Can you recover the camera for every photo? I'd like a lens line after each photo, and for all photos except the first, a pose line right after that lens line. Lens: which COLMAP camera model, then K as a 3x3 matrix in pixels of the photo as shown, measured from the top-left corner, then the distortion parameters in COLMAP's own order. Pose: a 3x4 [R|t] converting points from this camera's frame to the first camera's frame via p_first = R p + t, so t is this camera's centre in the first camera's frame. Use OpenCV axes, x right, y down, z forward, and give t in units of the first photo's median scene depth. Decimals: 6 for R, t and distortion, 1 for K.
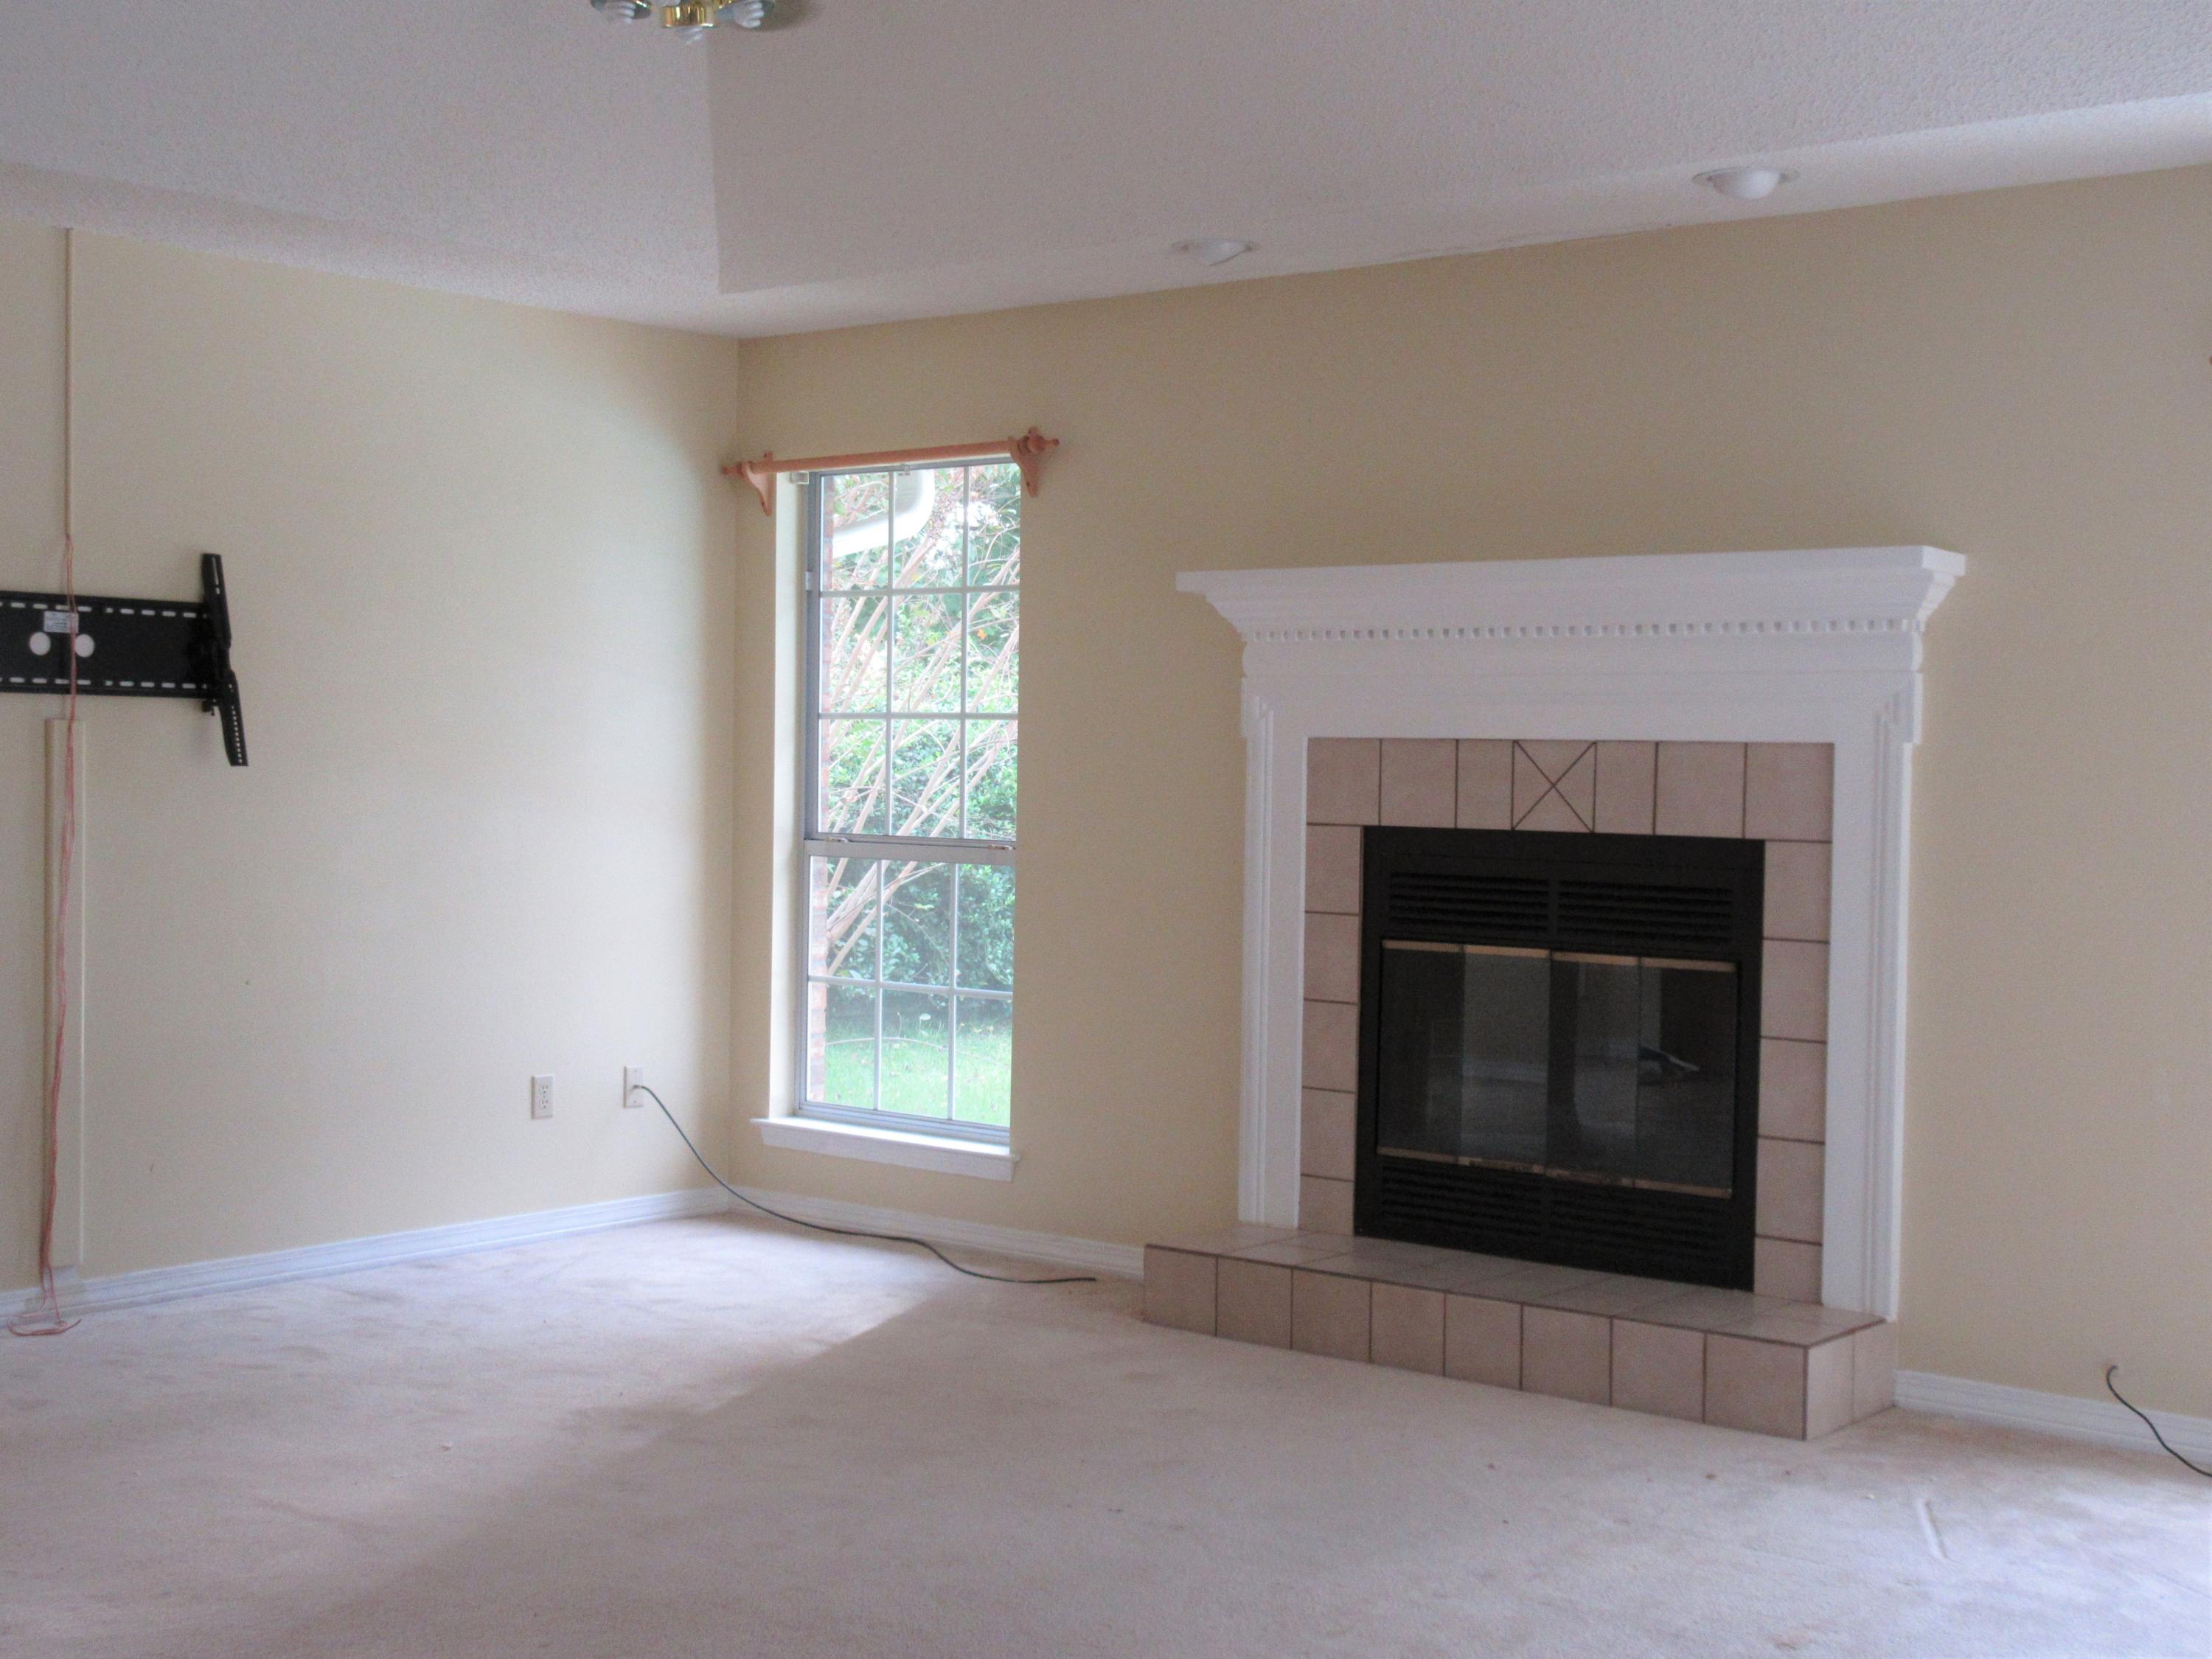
lens RADIAL K [[2667.7, 0, 1106.0], [0, 2667.7, 829.5], [0, 0, 1]] dist [-0.026932, 0.017499]
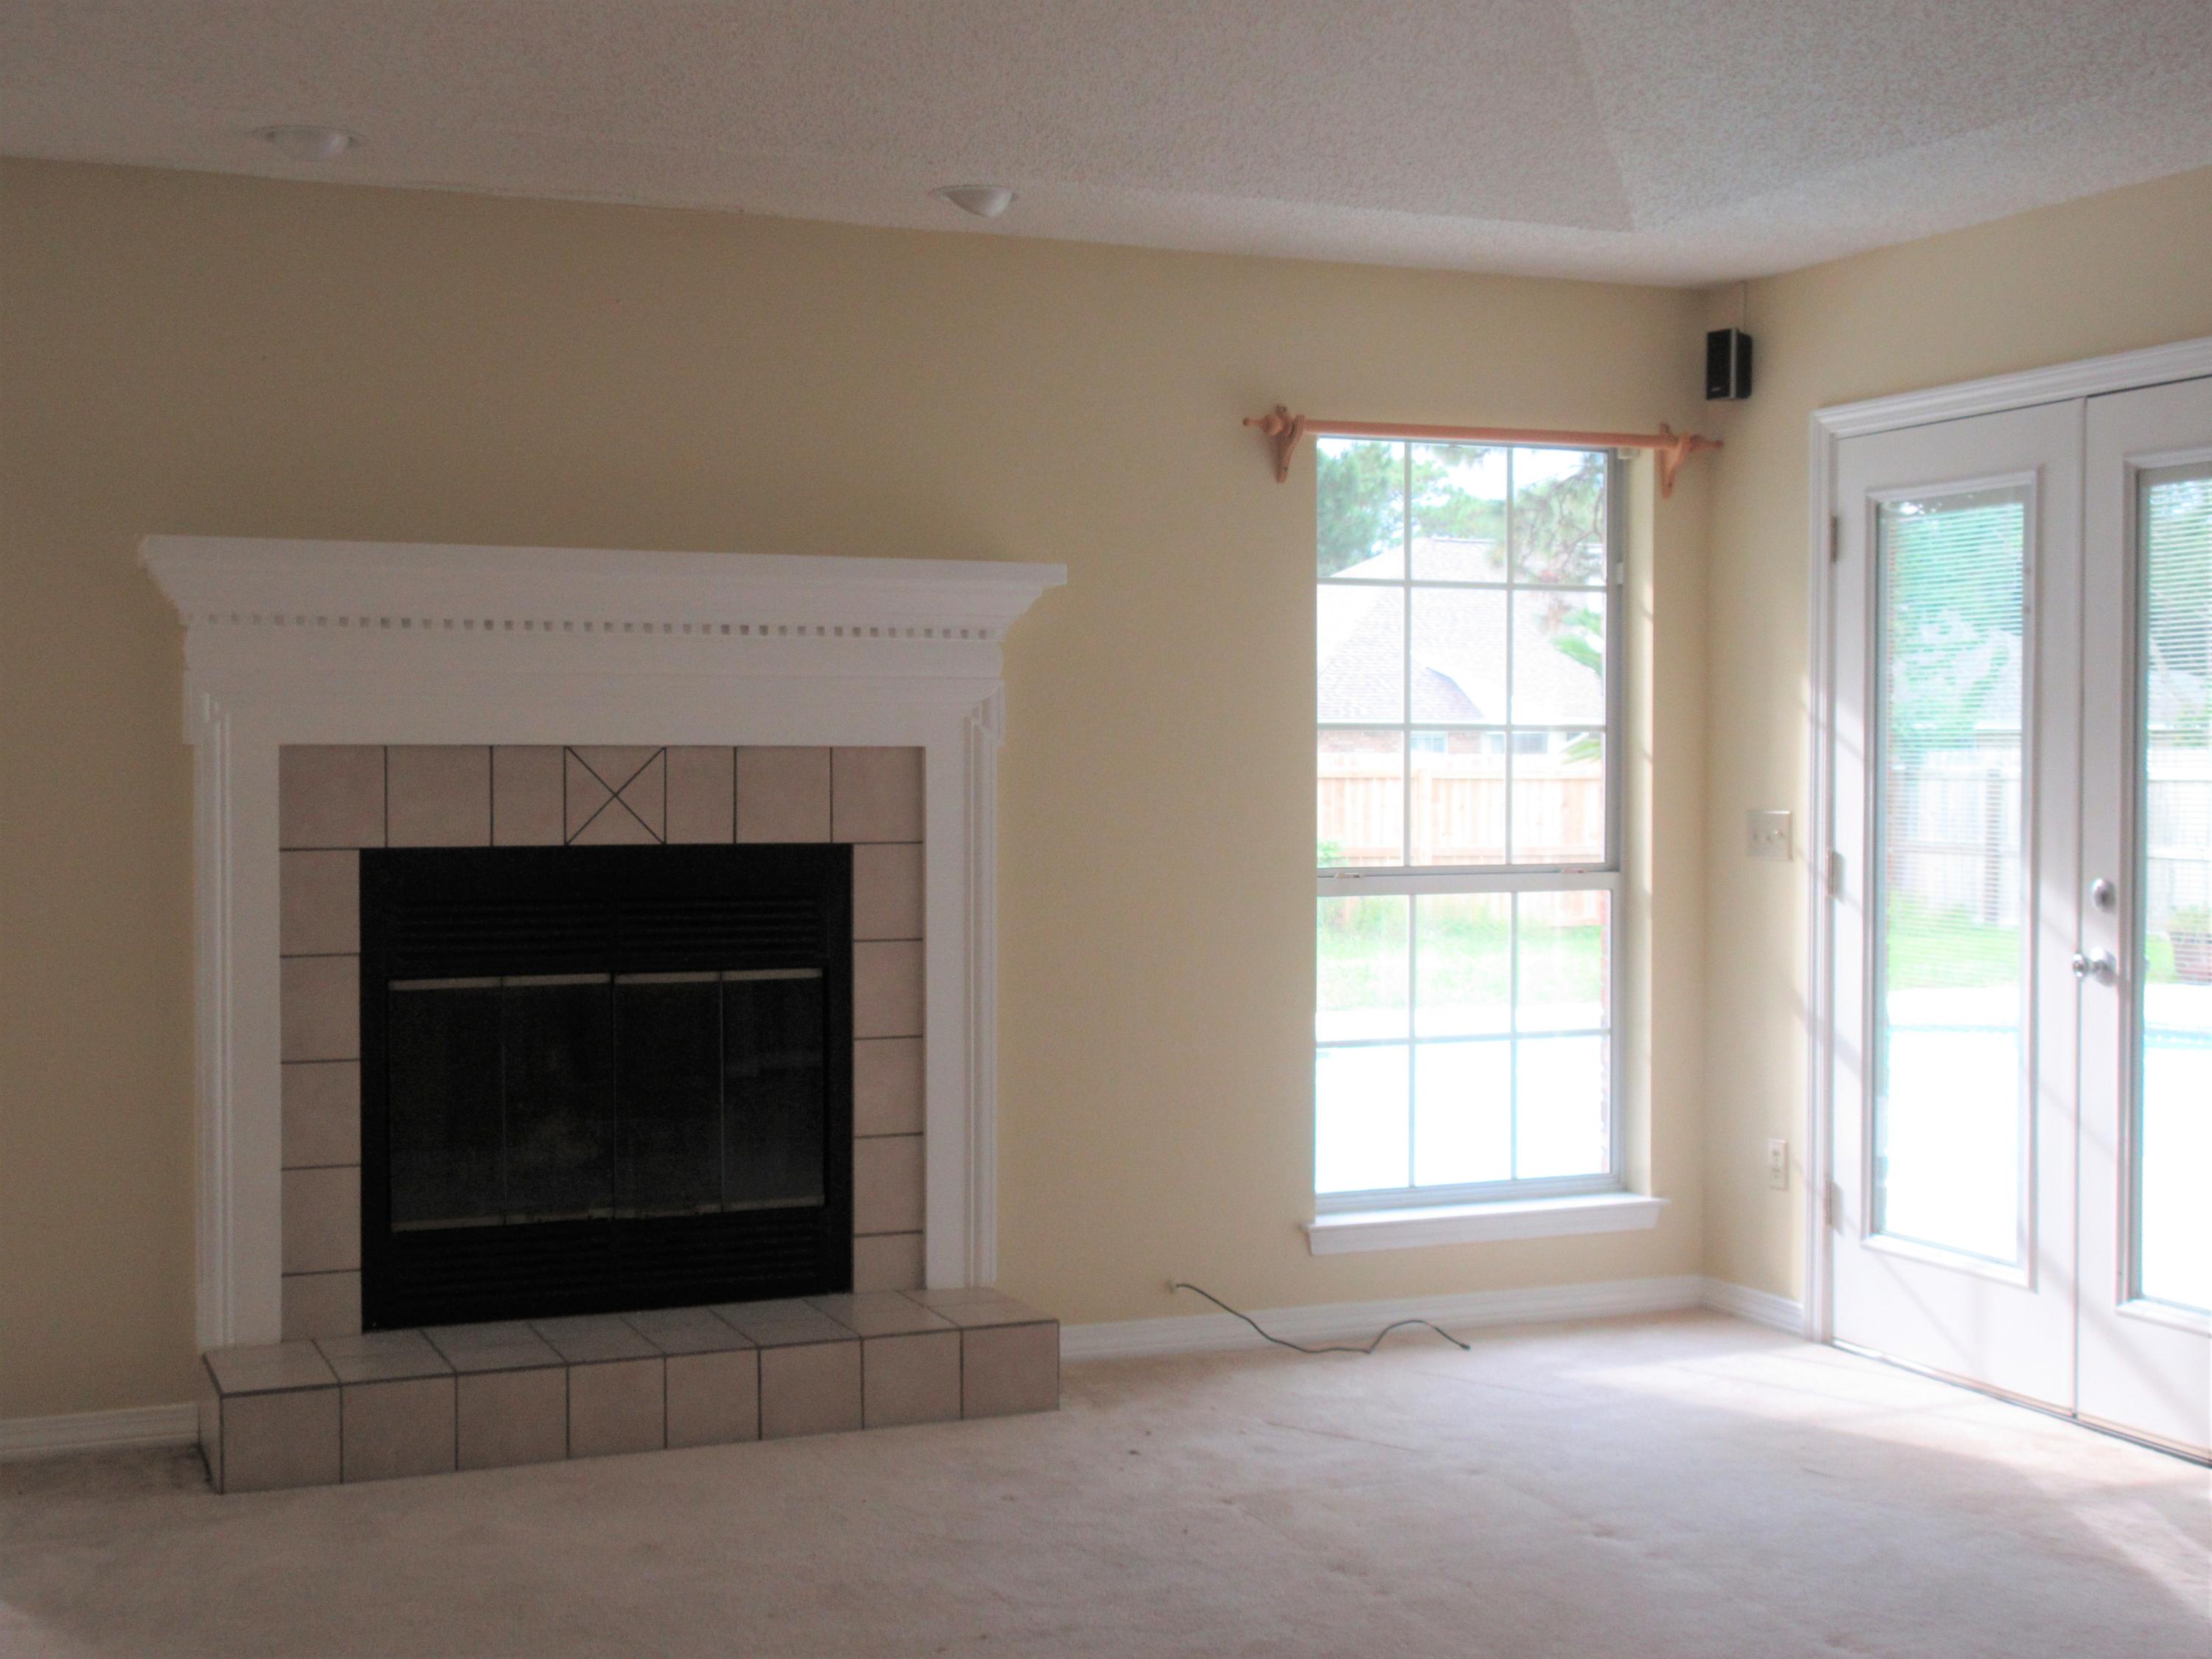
lens RADIAL K [[2667.7, 0, 1106.0], [0, 2667.7, 829.5], [0, 0, 1]] dist [-0.026932, 0.017499]
pose [[0.482347, -0.039841, 0.875074, -0.569593], [0.029686, 0.999135, 0.029126, -0.027007], [-0.875477, 0.011928, 0.483113, 0.414613]]
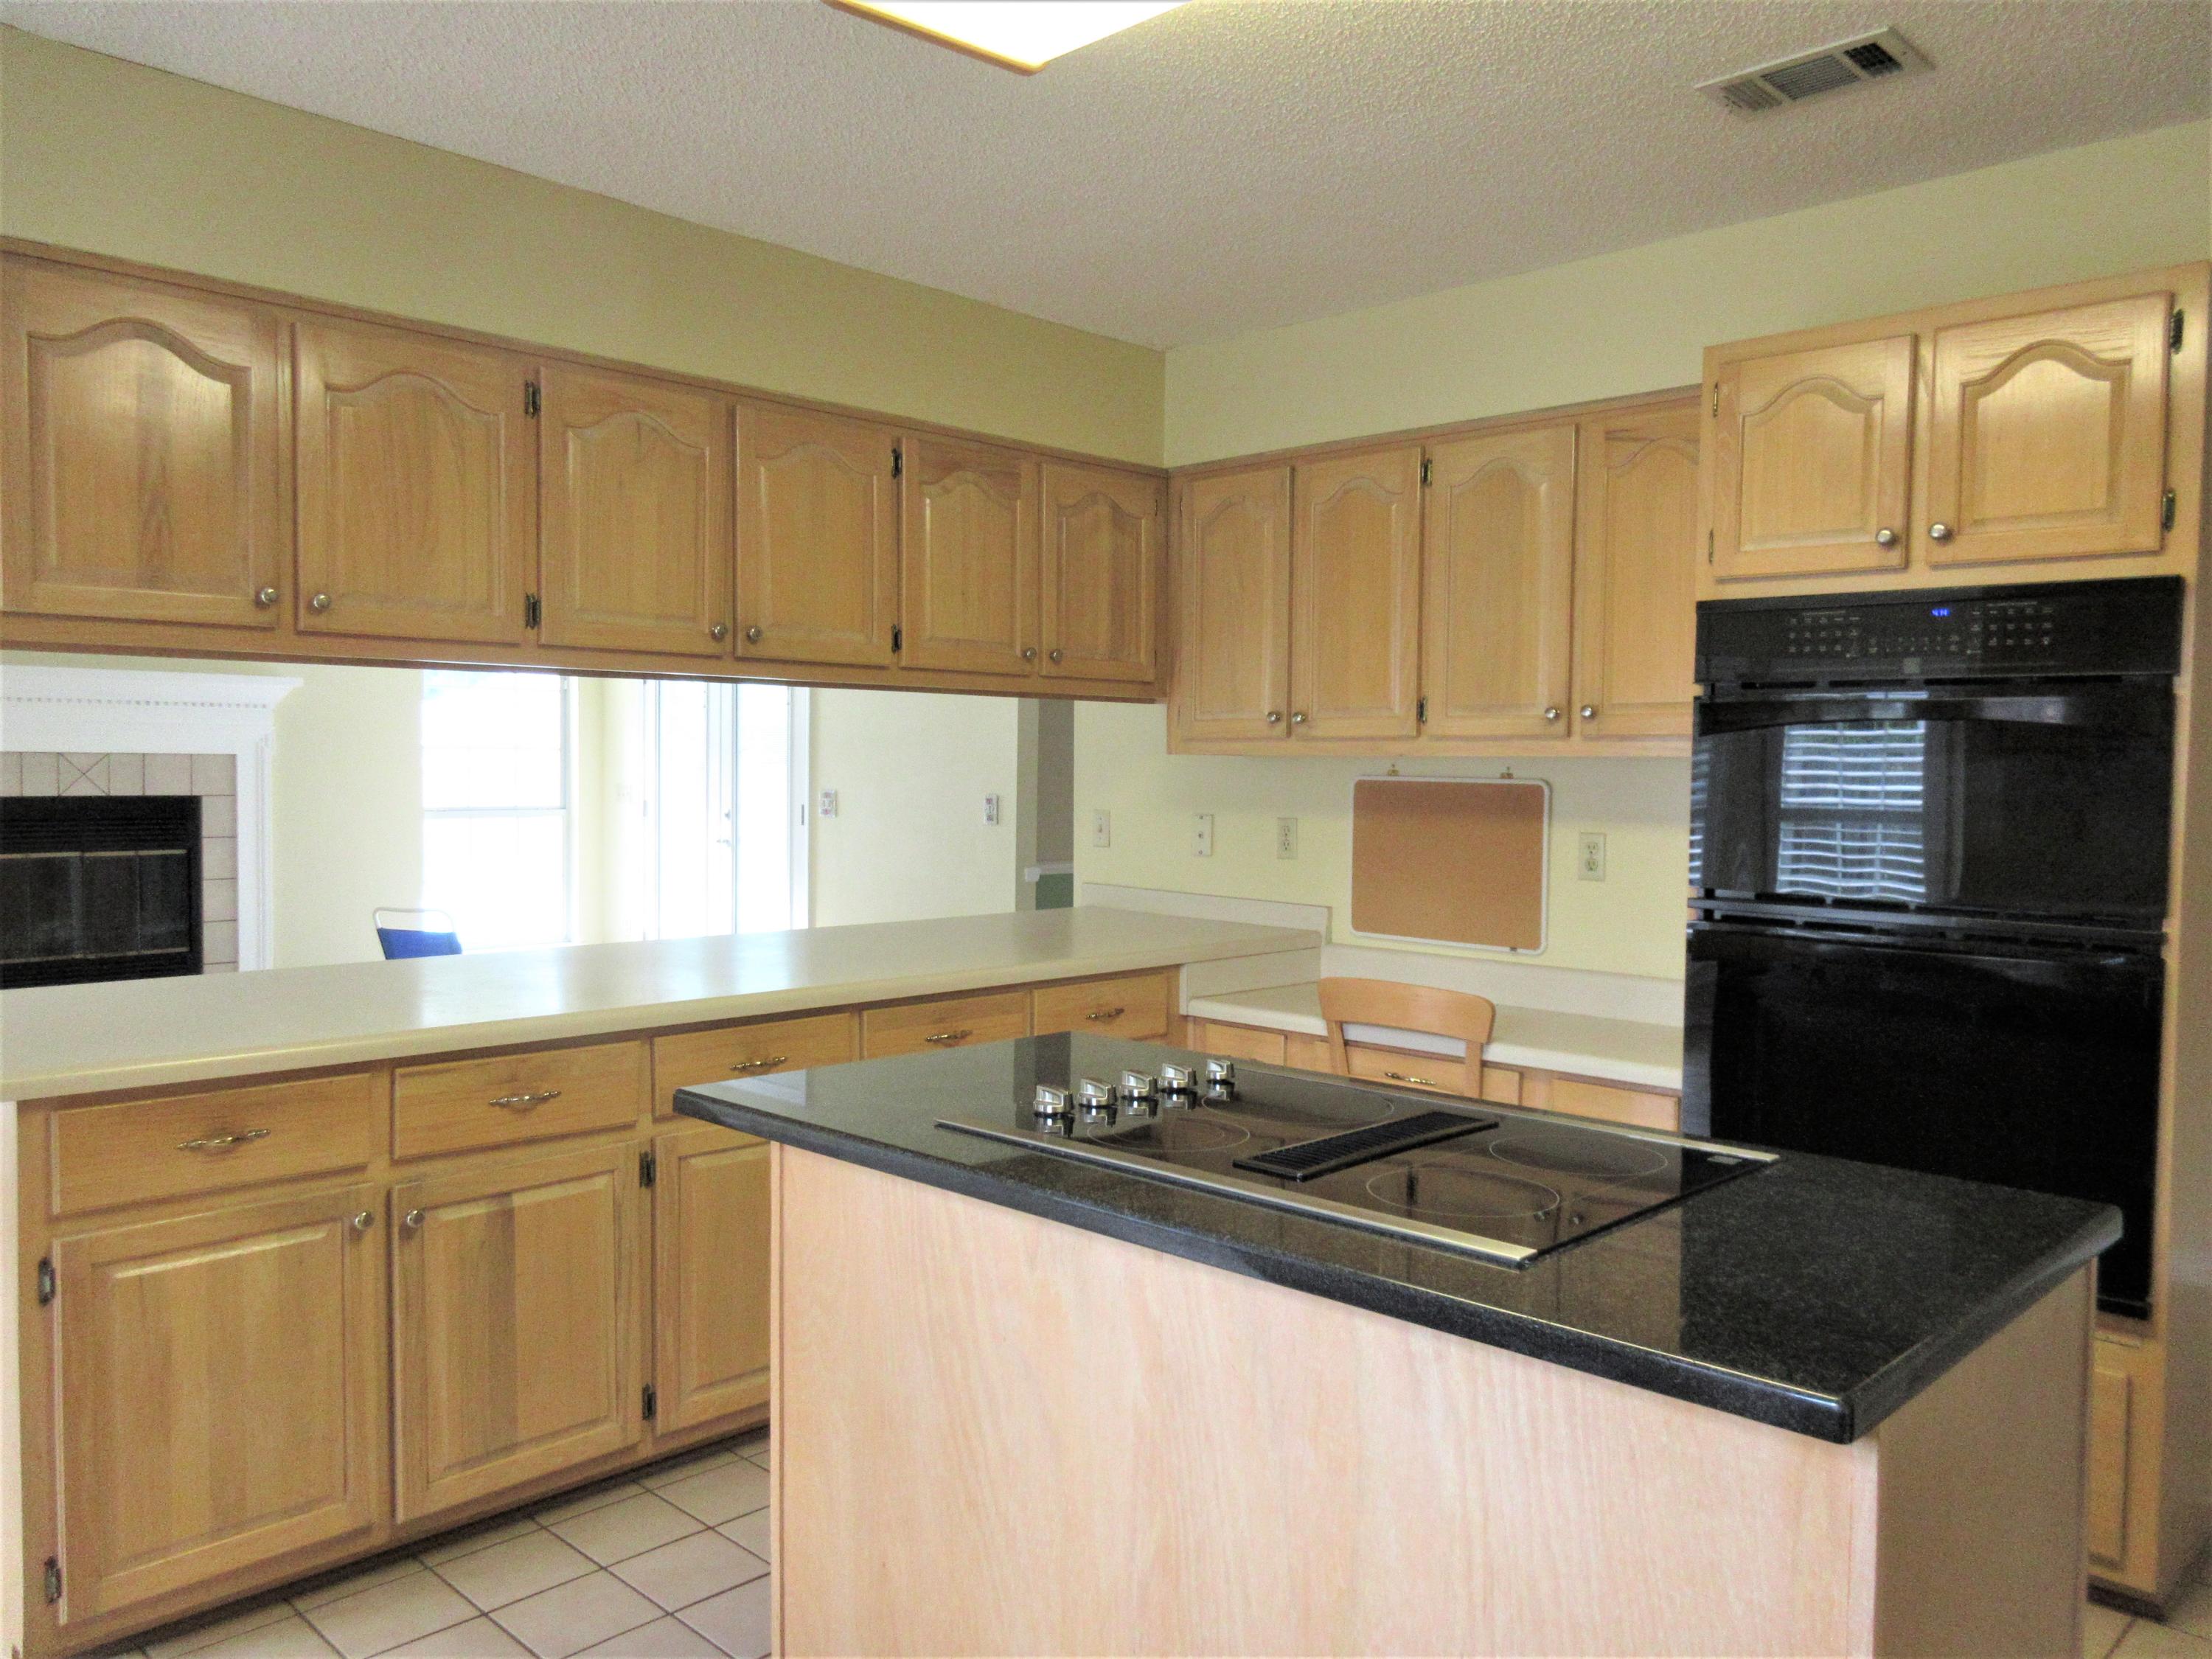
lens RADIAL K [[1670.5, 0, 1106.0], [0, 1670.5, 829.5], [0, 0, 1]] dist [0.013775, 0.005852]
pose [[0.085981, -0.054934, 0.994781, -1.114541], [0.016763, 0.998417, 0.053686, -0.031220], [-0.996156, 0.012060, 0.086766, 0.078170]]
